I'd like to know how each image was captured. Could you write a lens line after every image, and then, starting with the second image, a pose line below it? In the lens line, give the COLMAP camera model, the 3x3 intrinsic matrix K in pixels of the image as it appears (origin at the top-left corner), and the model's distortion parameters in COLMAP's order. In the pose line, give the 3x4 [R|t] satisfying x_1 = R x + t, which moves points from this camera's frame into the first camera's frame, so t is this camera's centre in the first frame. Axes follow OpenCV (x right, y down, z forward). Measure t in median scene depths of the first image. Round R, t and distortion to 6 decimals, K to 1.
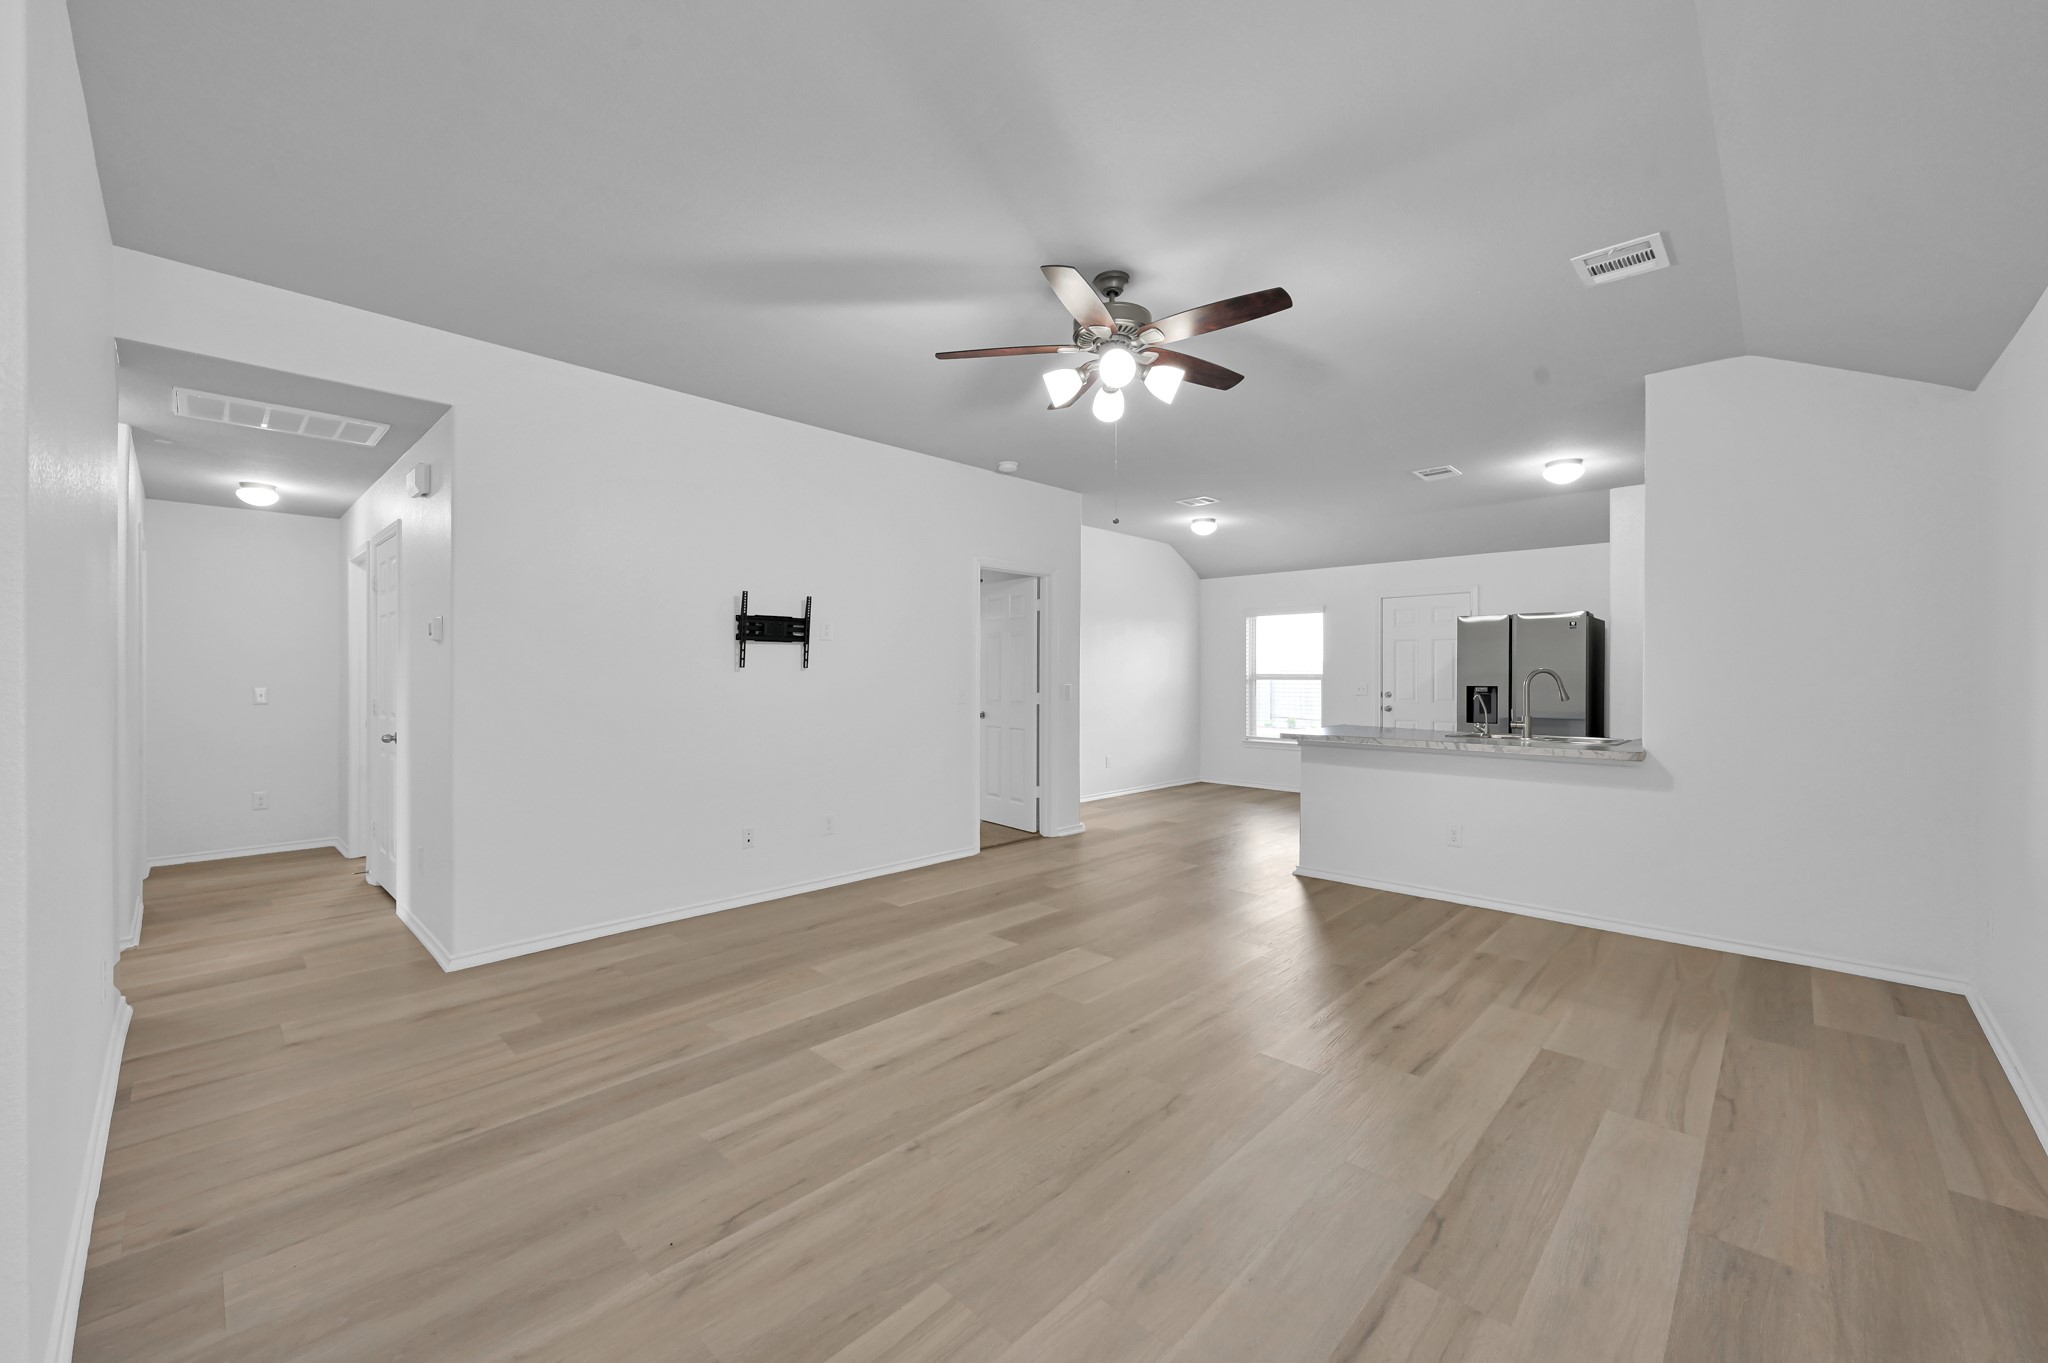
lens RADIAL K [[804.0, 0, 1035.0], [0, 804.0, 678.2], [0, 0, 1]] dist [0.005052, 0.000083]
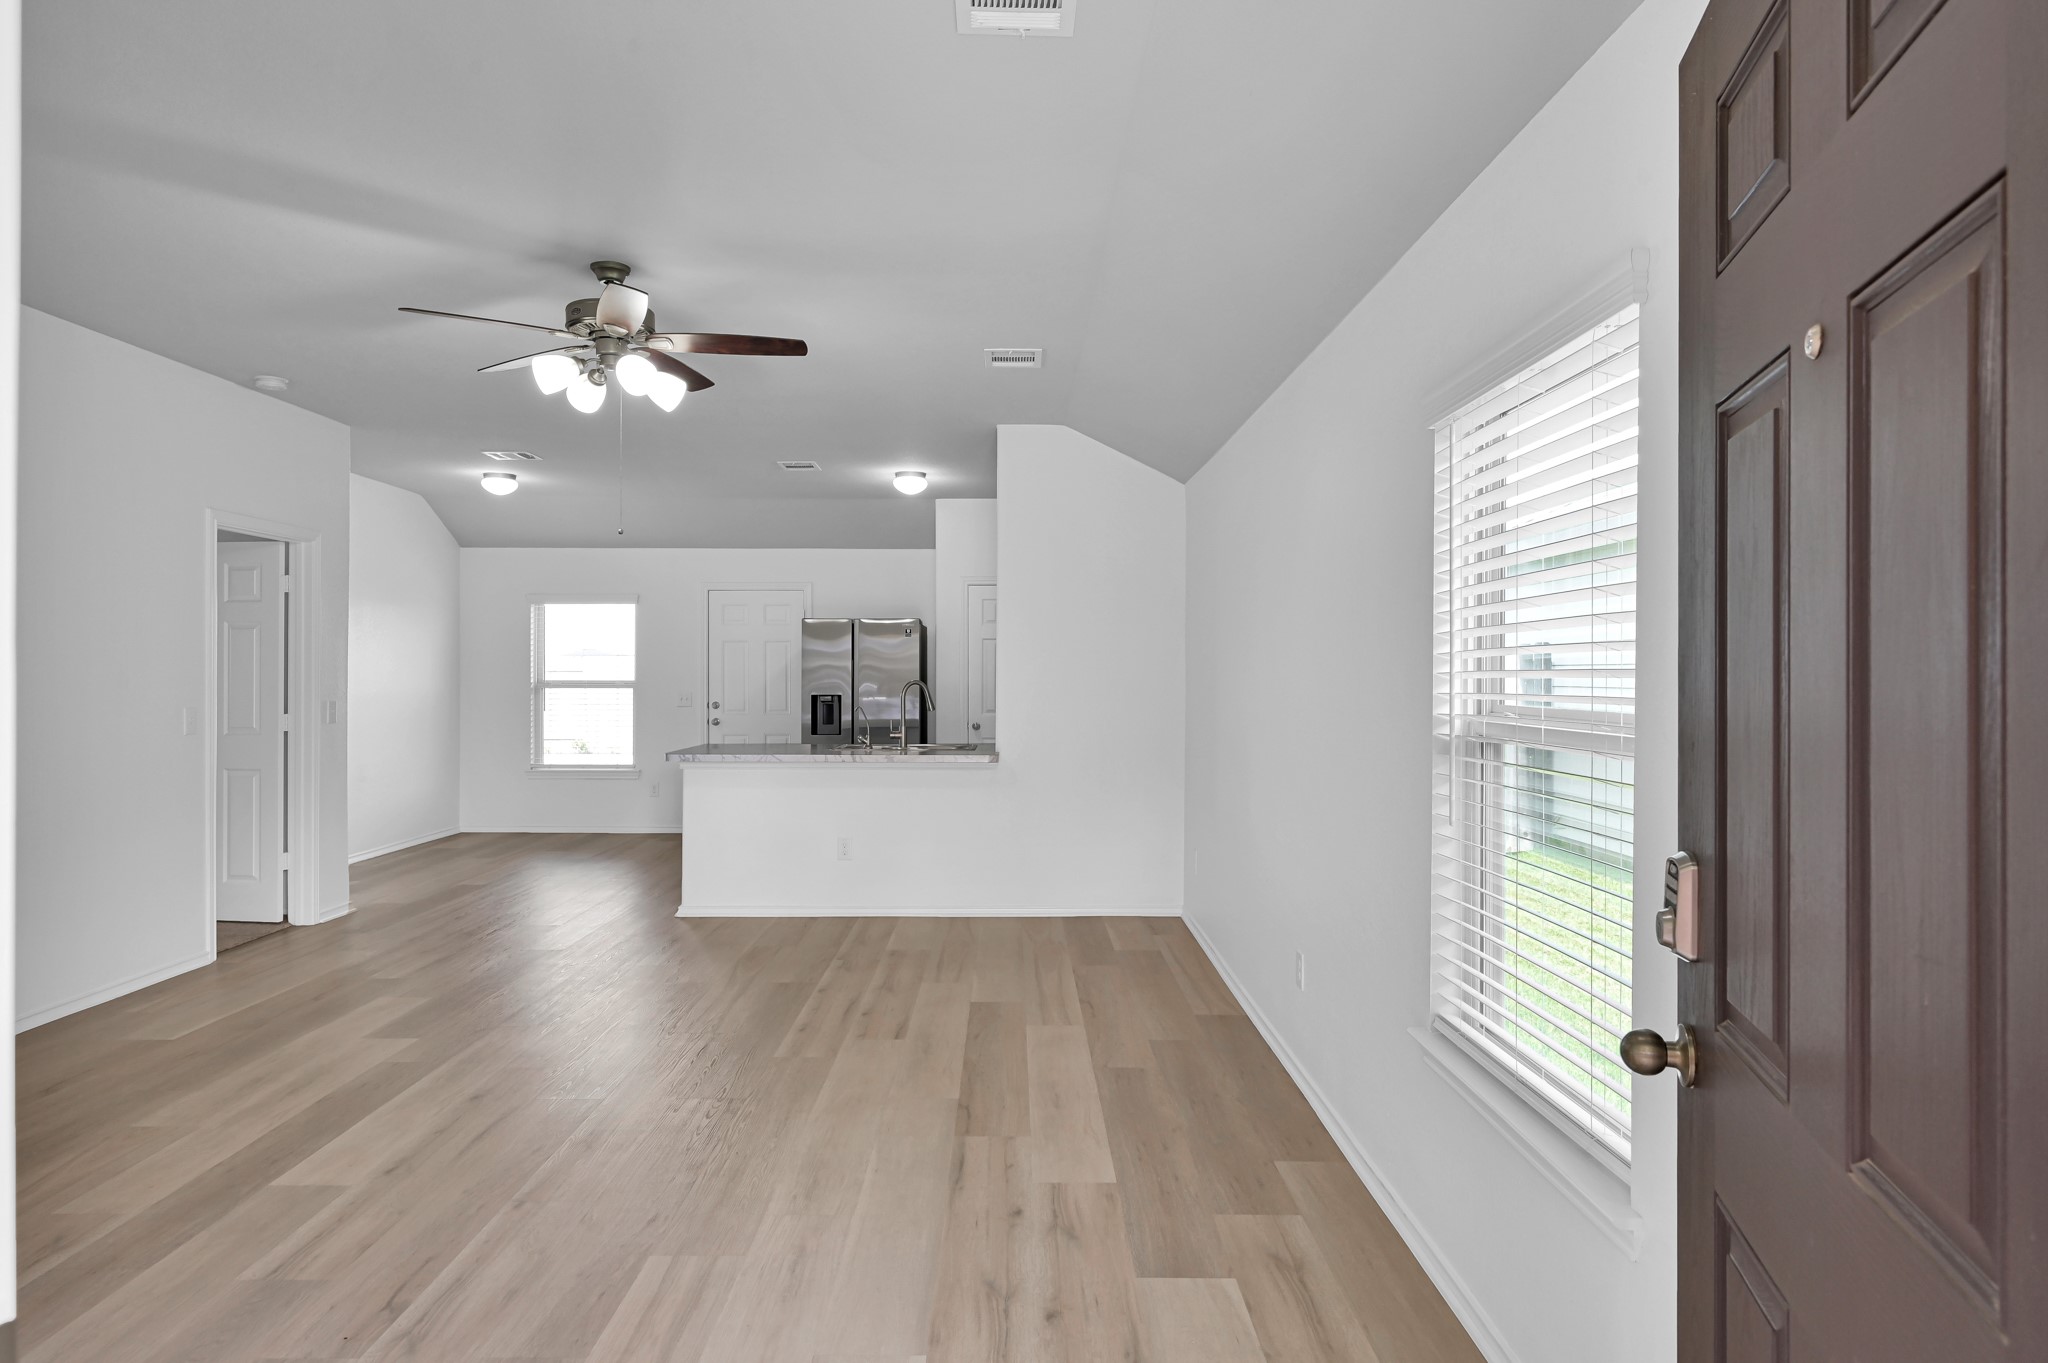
lens RADIAL K [[1192.3, 0, 1024.9], [0, 1192.3, 675.4], [0, 0, 1]] dist [0.024435, 0.000107]
pose [[0.716437, -0.001410, 0.697650, -0.474028], [0.001736, 0.999998, 0.000238, -0.025071], [-0.697649, 0.001041, 0.716439, -0.285280]]
